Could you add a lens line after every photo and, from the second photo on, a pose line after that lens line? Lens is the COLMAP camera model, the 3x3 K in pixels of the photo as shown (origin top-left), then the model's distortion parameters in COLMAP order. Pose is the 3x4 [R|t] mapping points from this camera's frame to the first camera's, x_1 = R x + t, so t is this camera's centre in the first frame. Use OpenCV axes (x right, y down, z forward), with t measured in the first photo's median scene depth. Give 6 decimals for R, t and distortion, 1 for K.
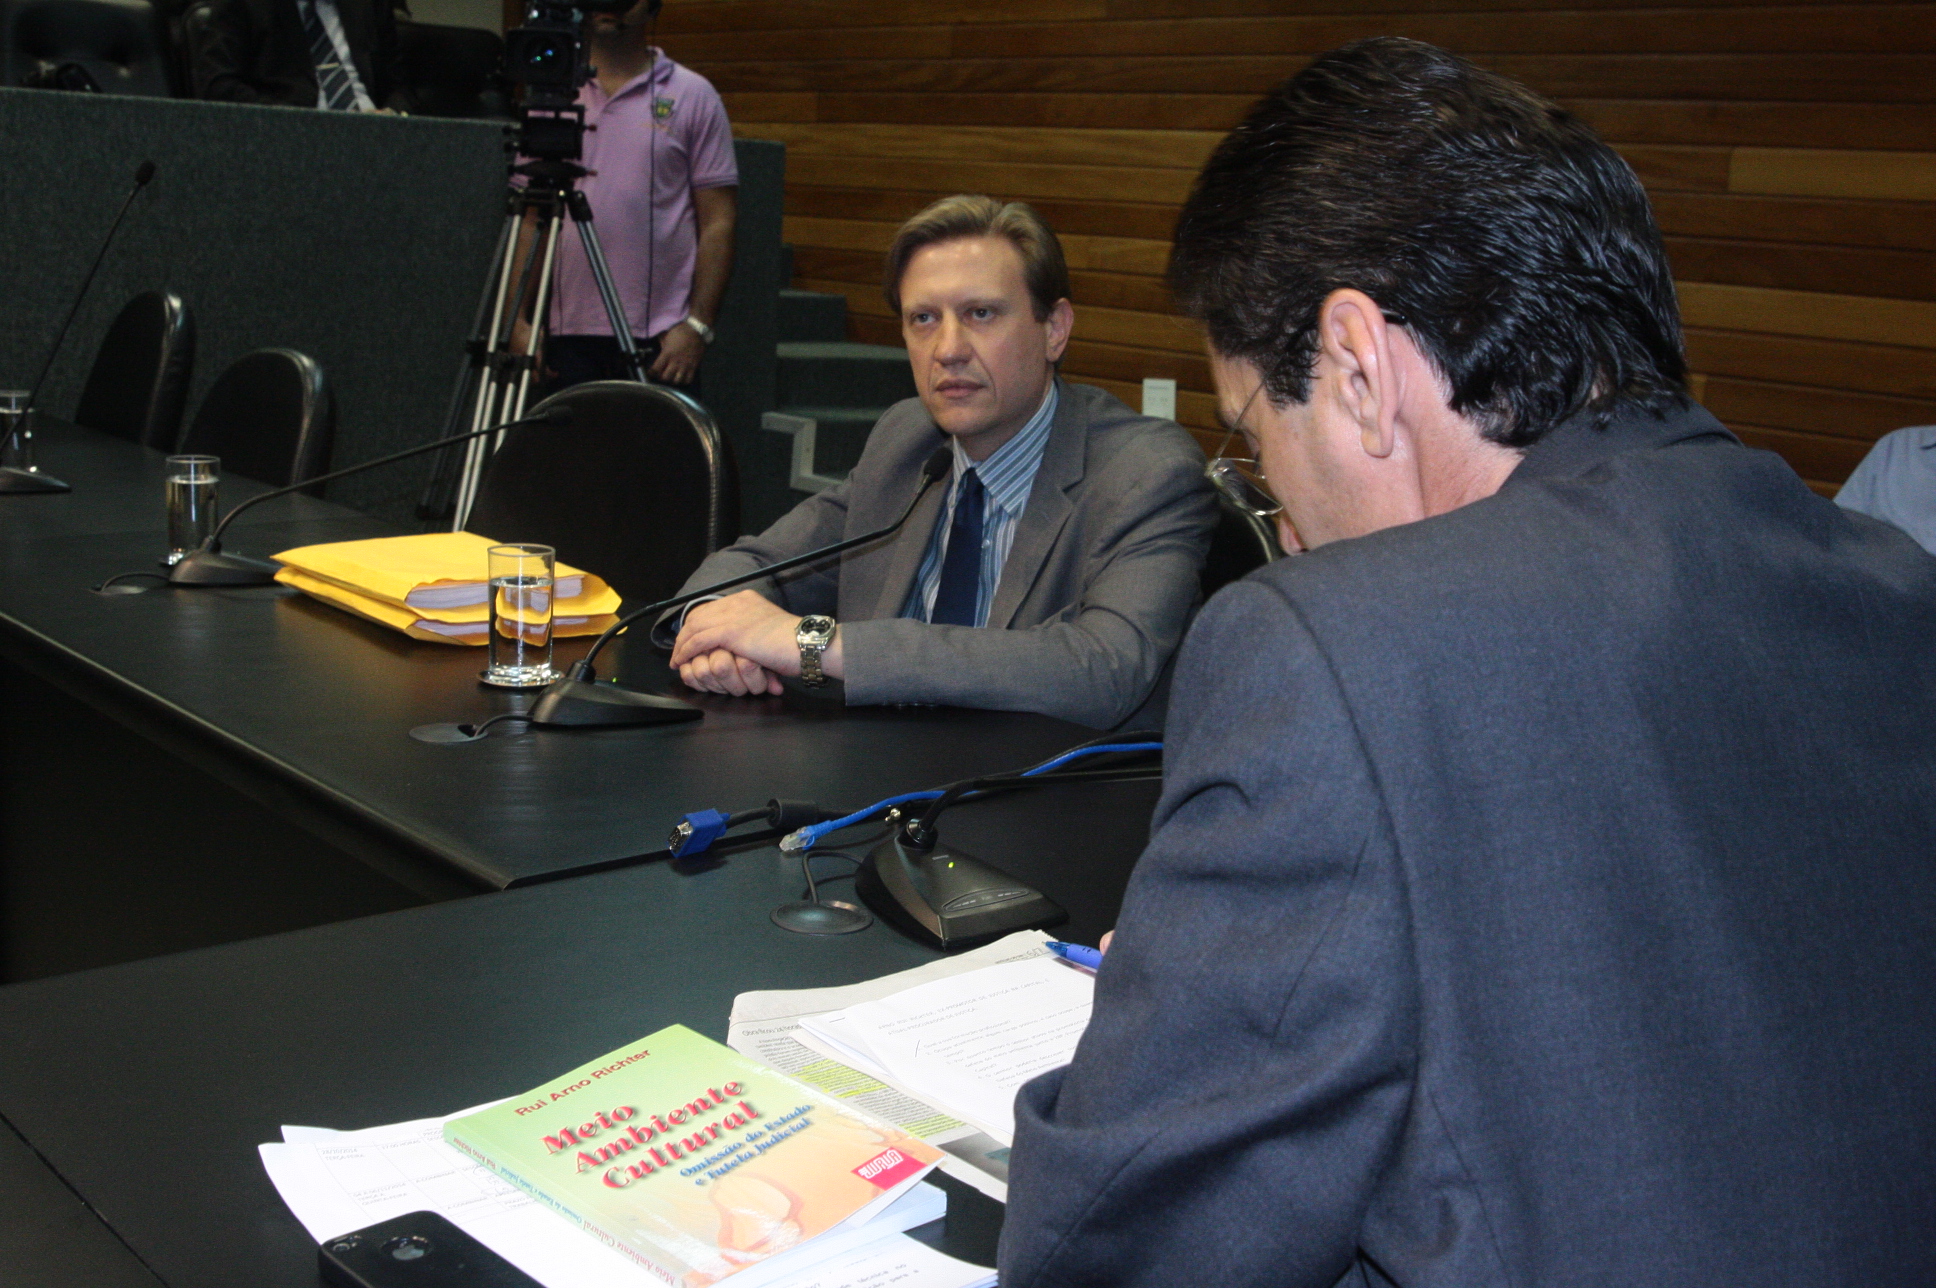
lens RADIAL K [[2200.5, 0, 968.0], [0, 2200.5, 644.0], [0, 0, 1]] dist [-0.025523, 0.047987]
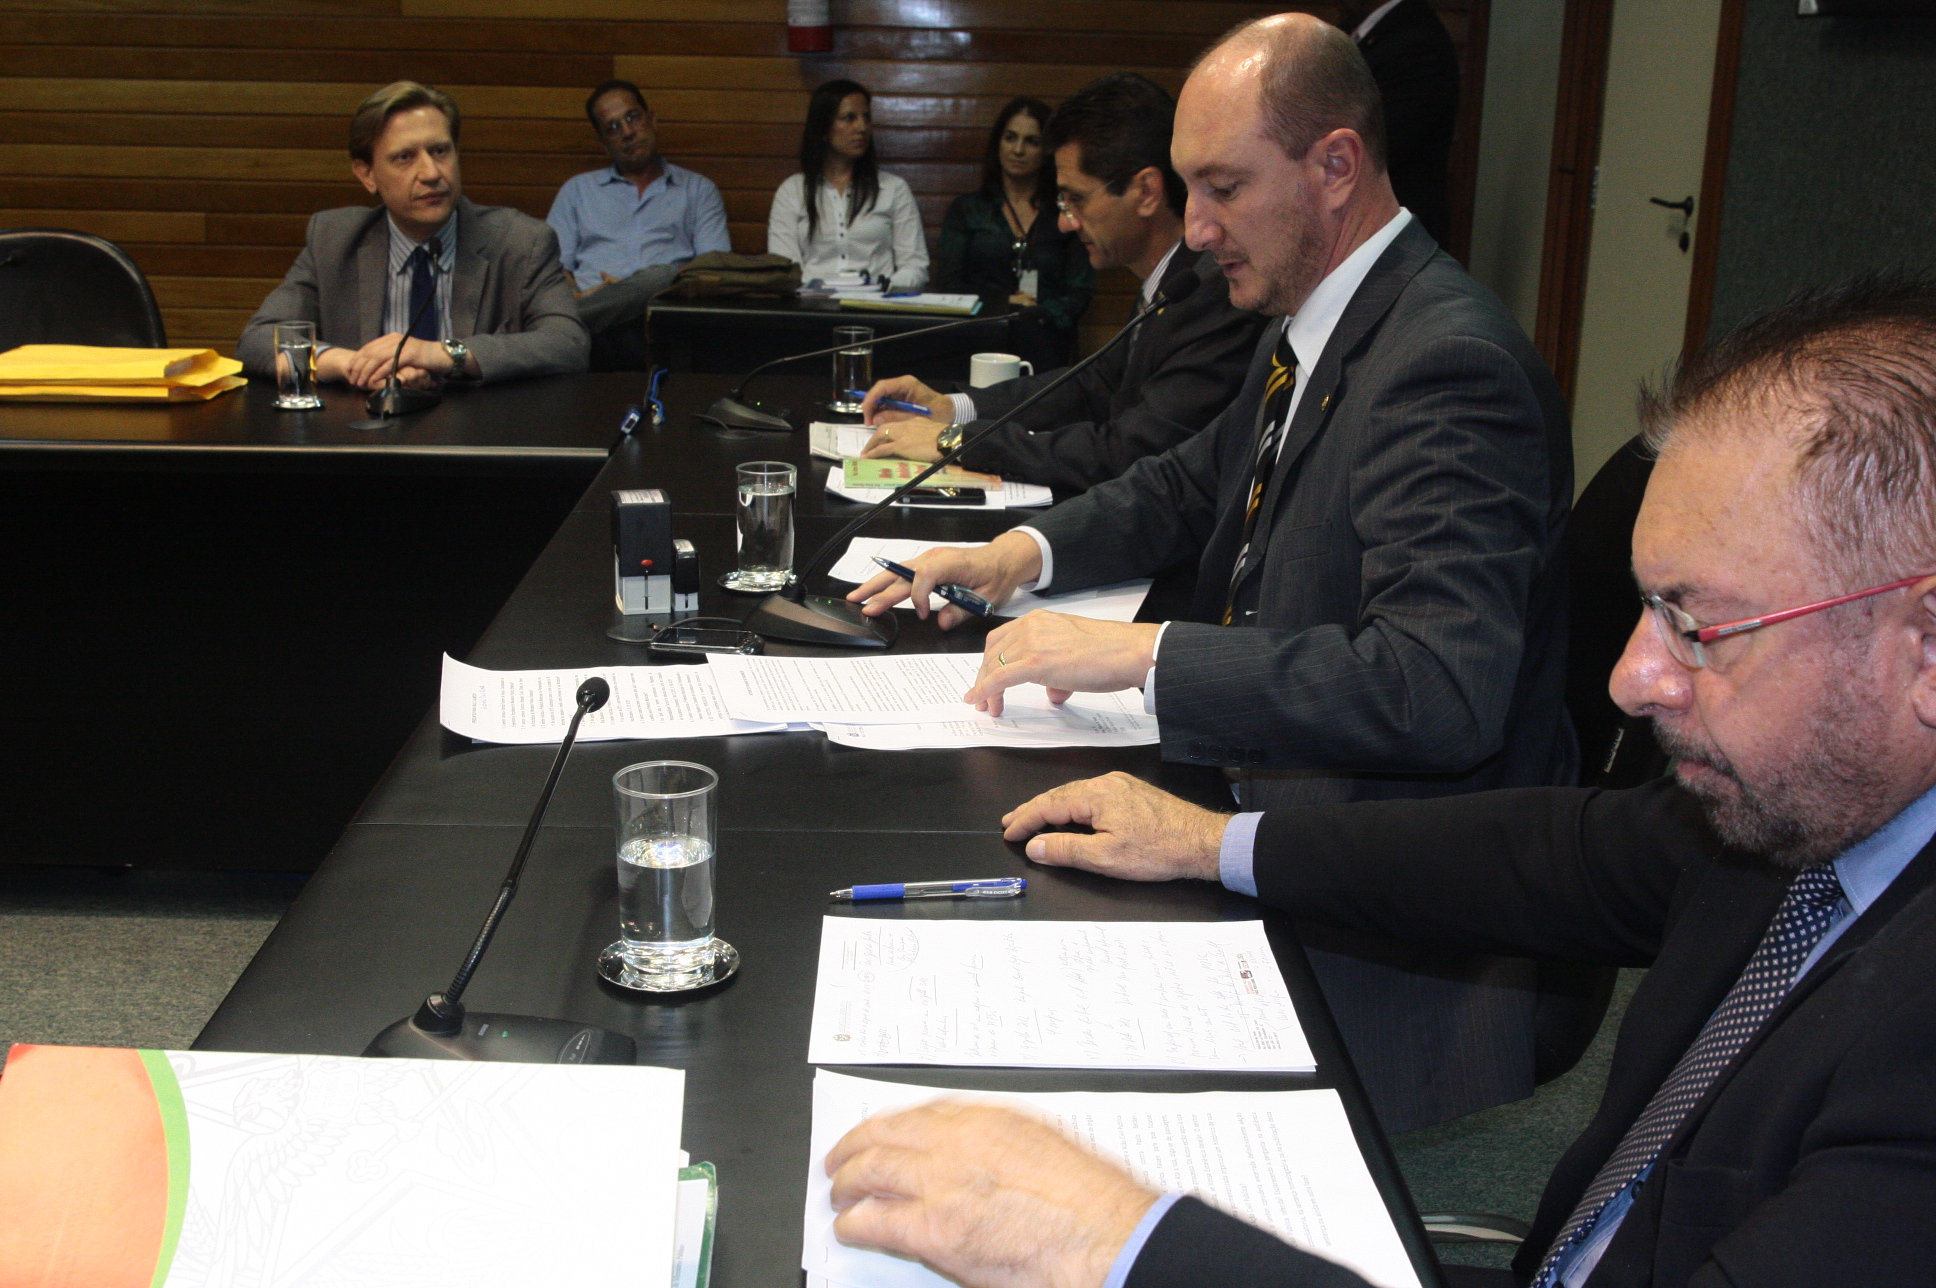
lens RADIAL K [[2200.5, 0, 968.0], [0, 2200.5, 644.0], [0, 0, 1]] dist [-0.025523, 0.047987]
pose [[0.652793, -0.257172, 0.712547, -1.014595], [0.175741, 0.966362, 0.187776, -0.030488], [-0.736869, 0.002645, 0.676030, -0.423571]]
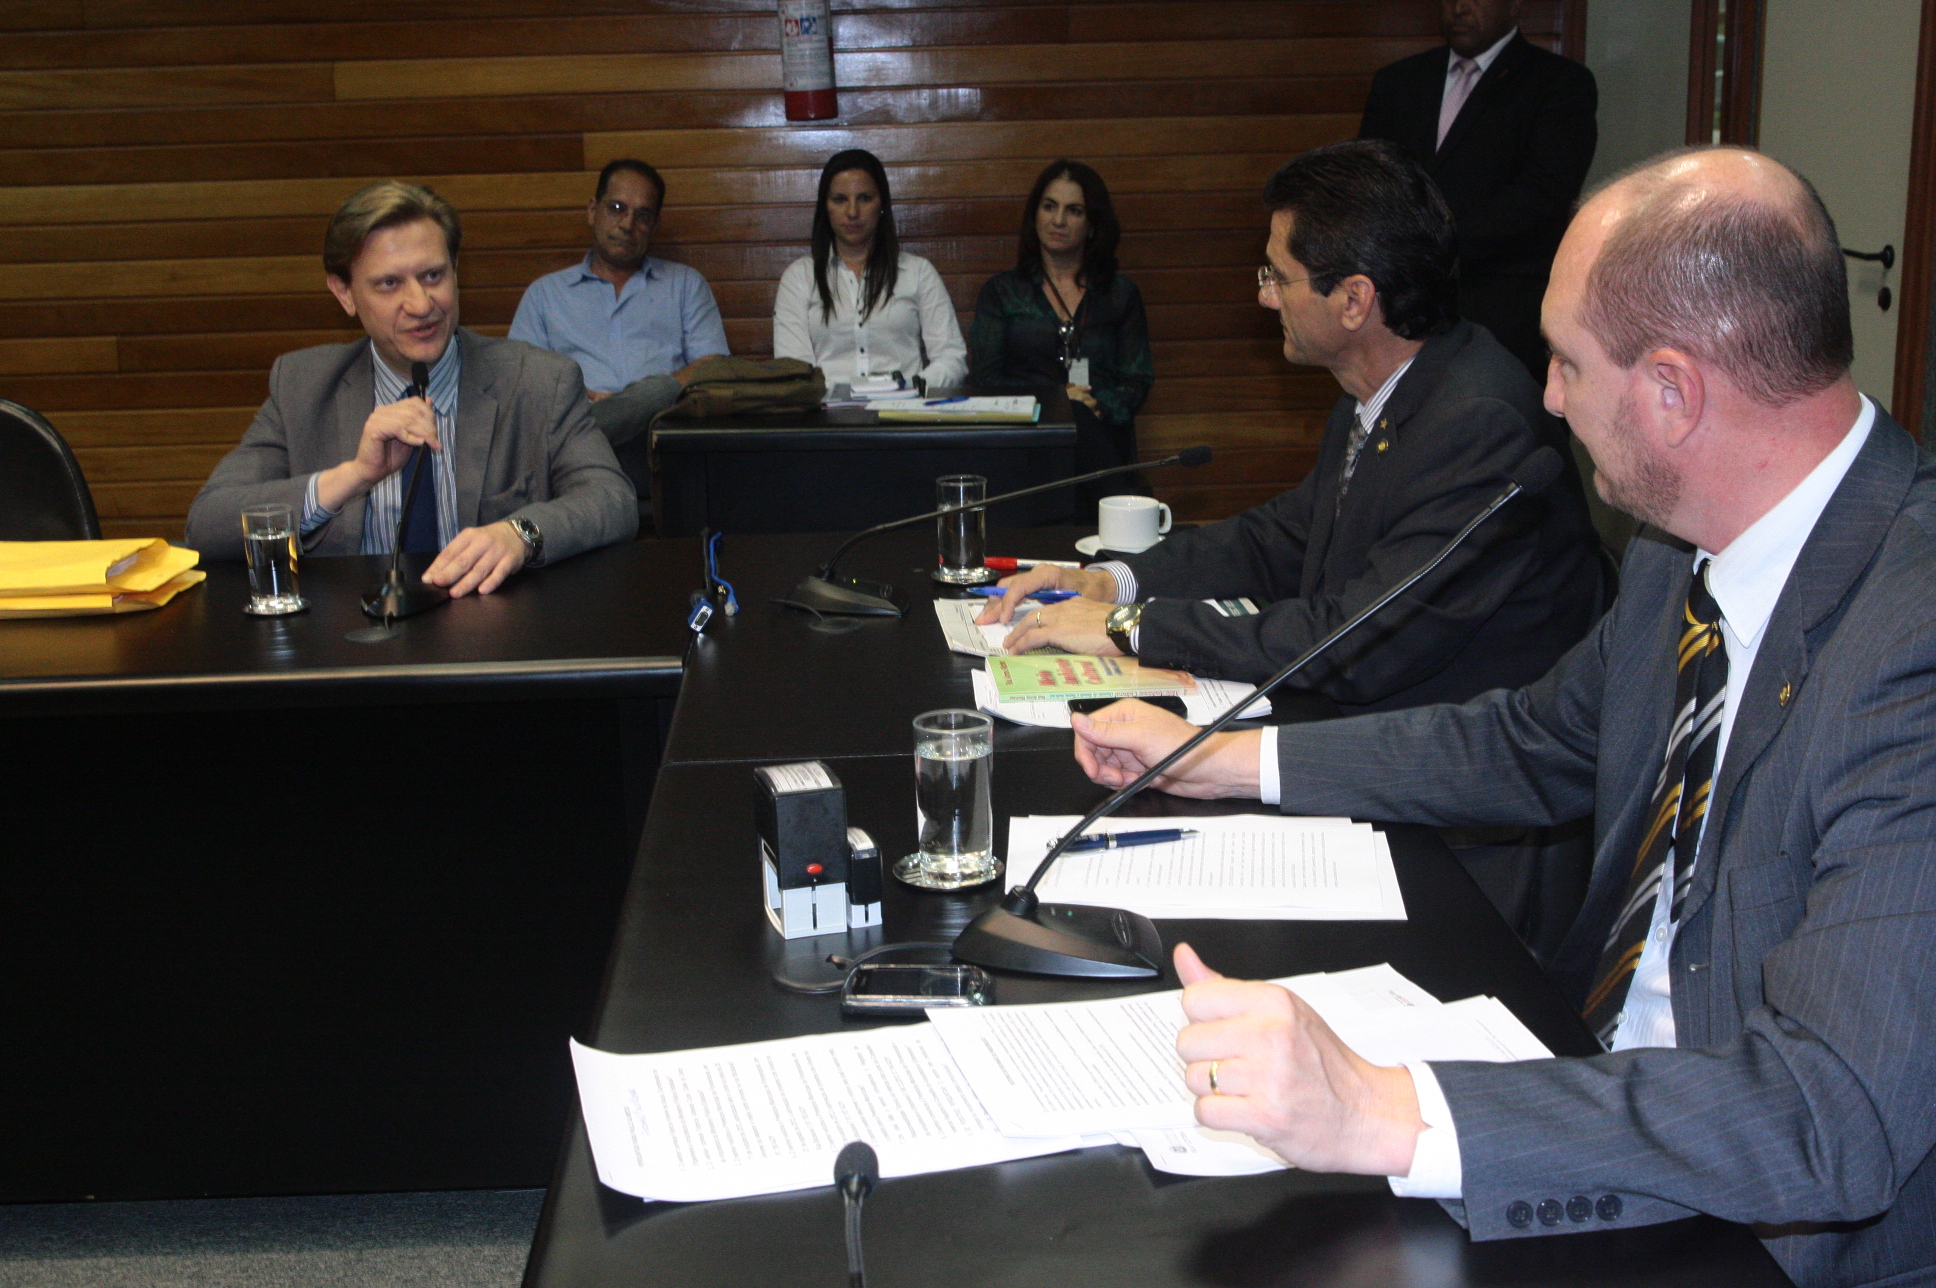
lens RADIAL K [[2486.0, 0, 968.0], [0, 2486.0, 644.0], [0, 0, 1]] dist [-0.245573, 1.281043]
pose [[0.638953, -0.253809, 0.726168, -0.935754], [0.219195, 0.964937, 0.144395, -0.078041], [-0.737356, 0.066911, 0.672183, -0.245017]]
